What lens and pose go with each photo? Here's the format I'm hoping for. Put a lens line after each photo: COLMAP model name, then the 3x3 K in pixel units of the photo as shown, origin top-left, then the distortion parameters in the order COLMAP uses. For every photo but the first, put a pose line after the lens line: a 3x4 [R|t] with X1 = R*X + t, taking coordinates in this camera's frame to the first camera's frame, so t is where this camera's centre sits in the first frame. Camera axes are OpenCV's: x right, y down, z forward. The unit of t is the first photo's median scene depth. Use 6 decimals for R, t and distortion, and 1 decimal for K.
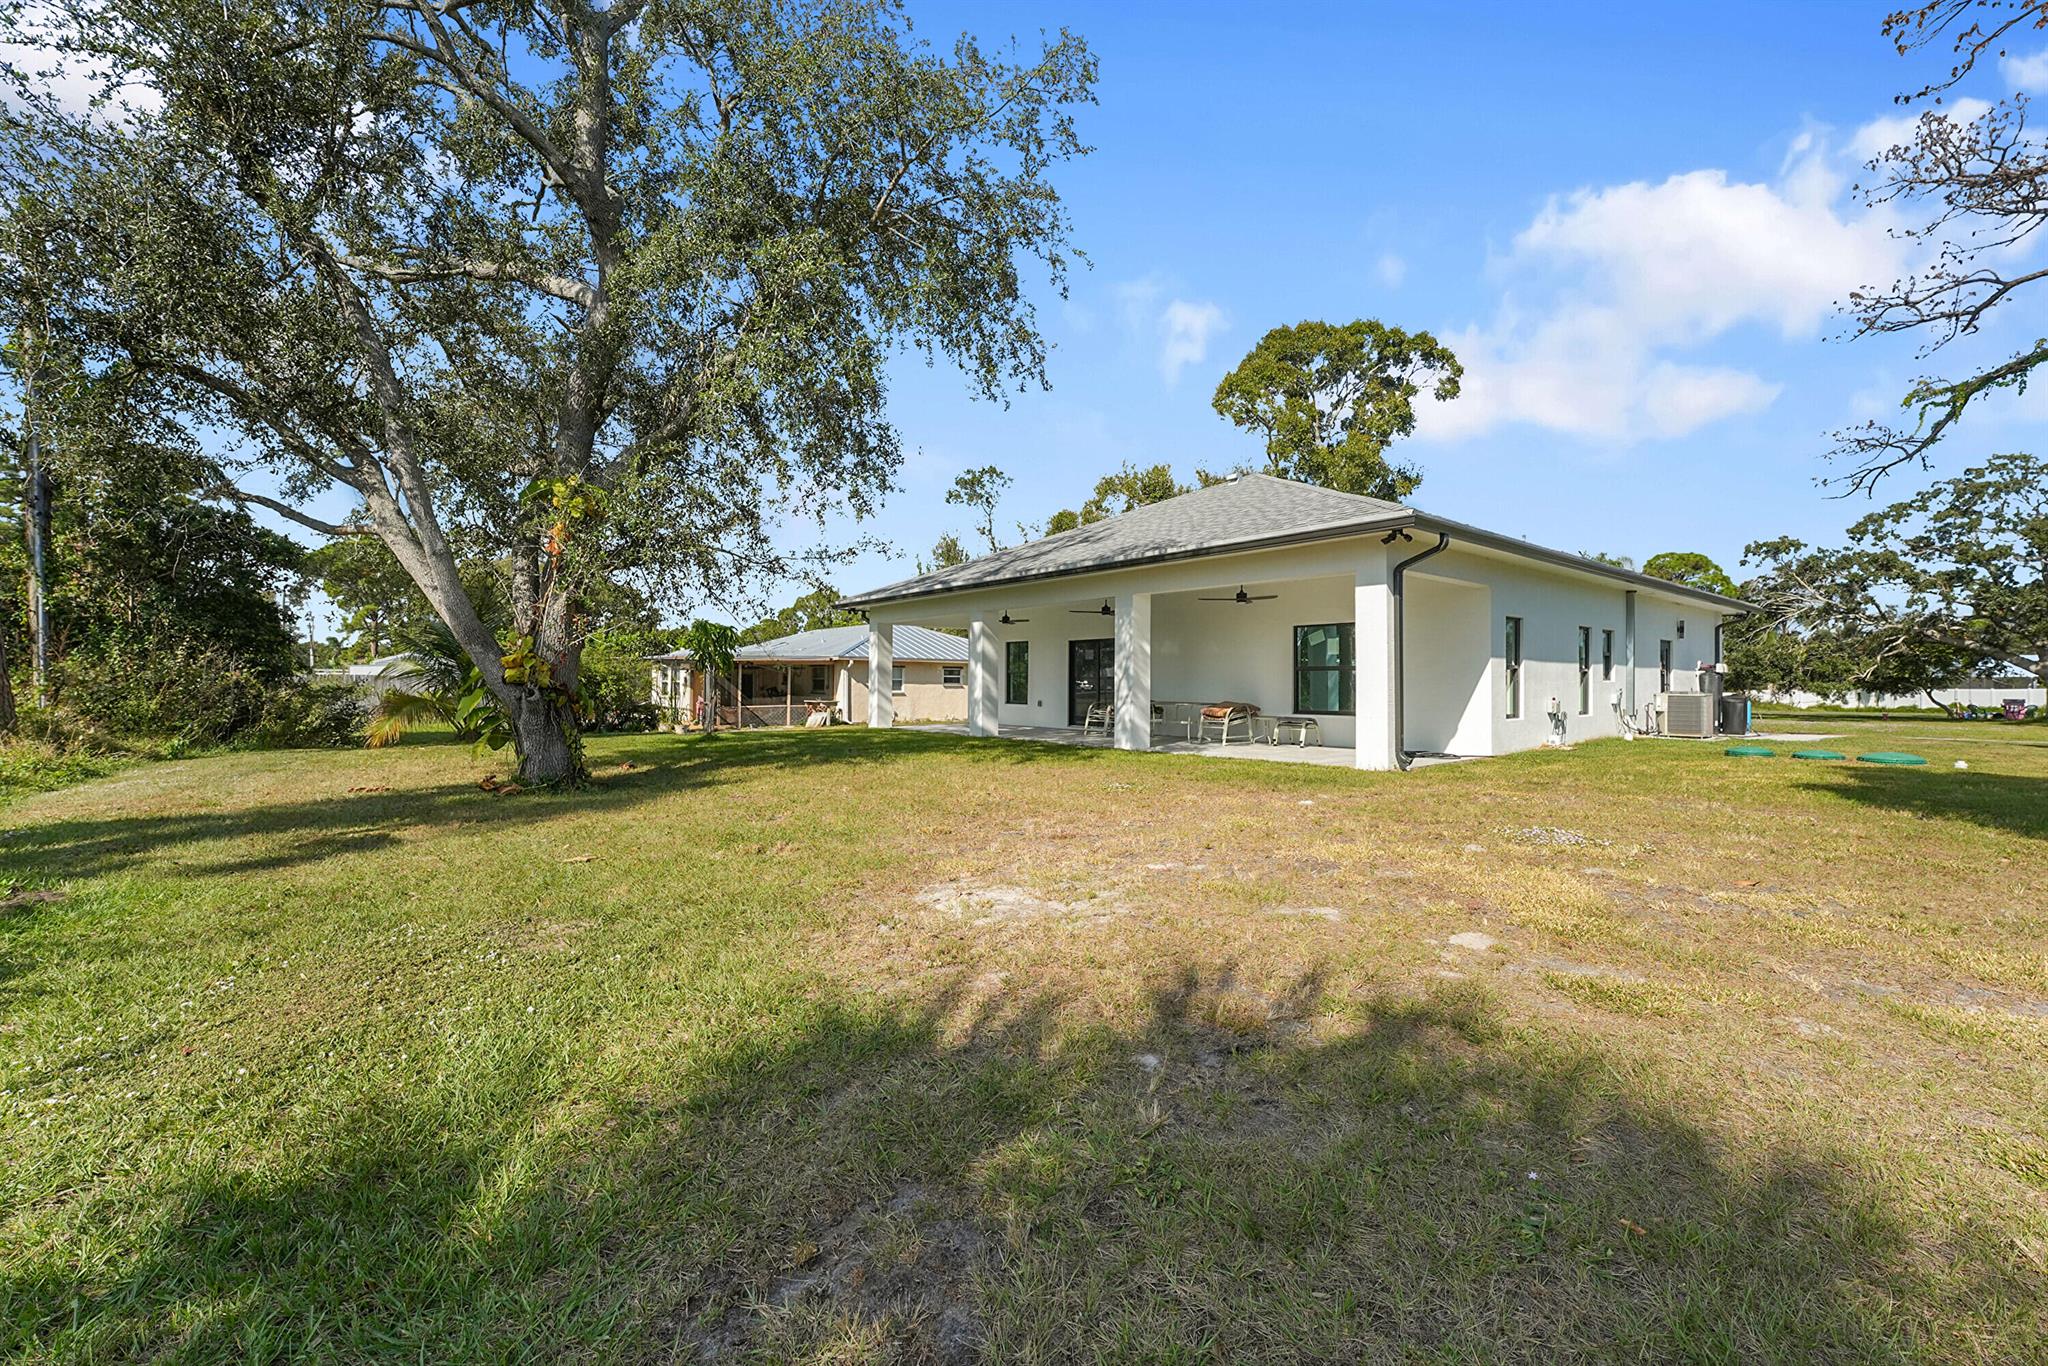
lens RADIAL K [[836.9, 0, 1028.2], [0, 836.9, 677.8], [0, 0, 1]] dist [-0.001008, -0.000185]
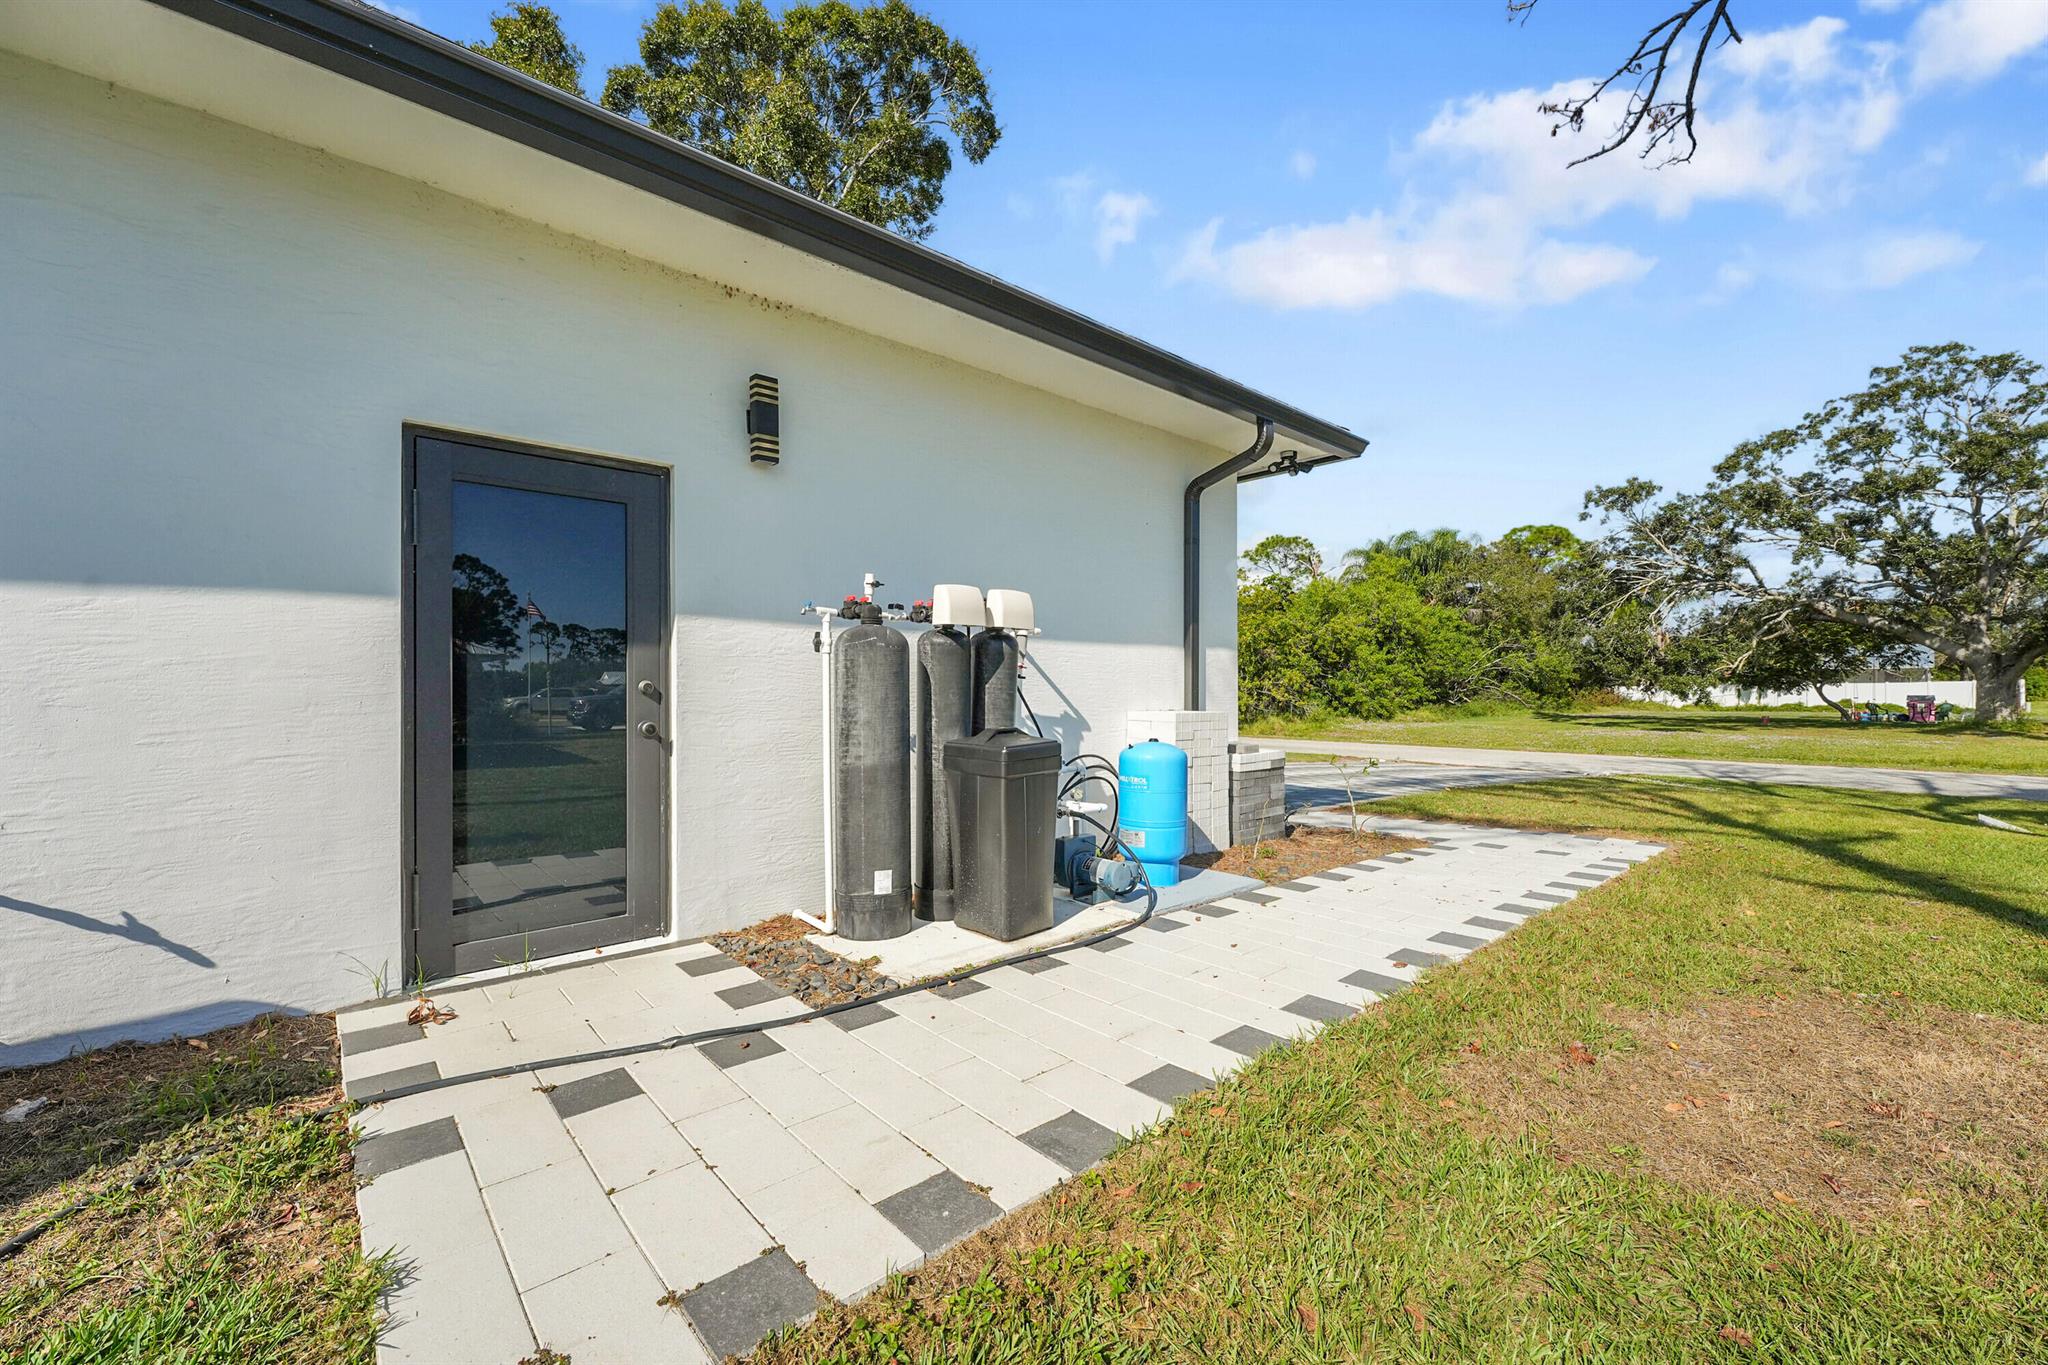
lens RADIAL K [[812.8, 0, 1029.0], [0, 812.8, 684.5], [0, 0, 1]] dist [-0.001702, -0.000167]
pose [[0.998415, -0.008181, 0.055676, 0.336016], [0.007781, 0.999942, 0.007393, 0.003056], [-0.055733, -0.006948, 0.998422, 0.319417]]
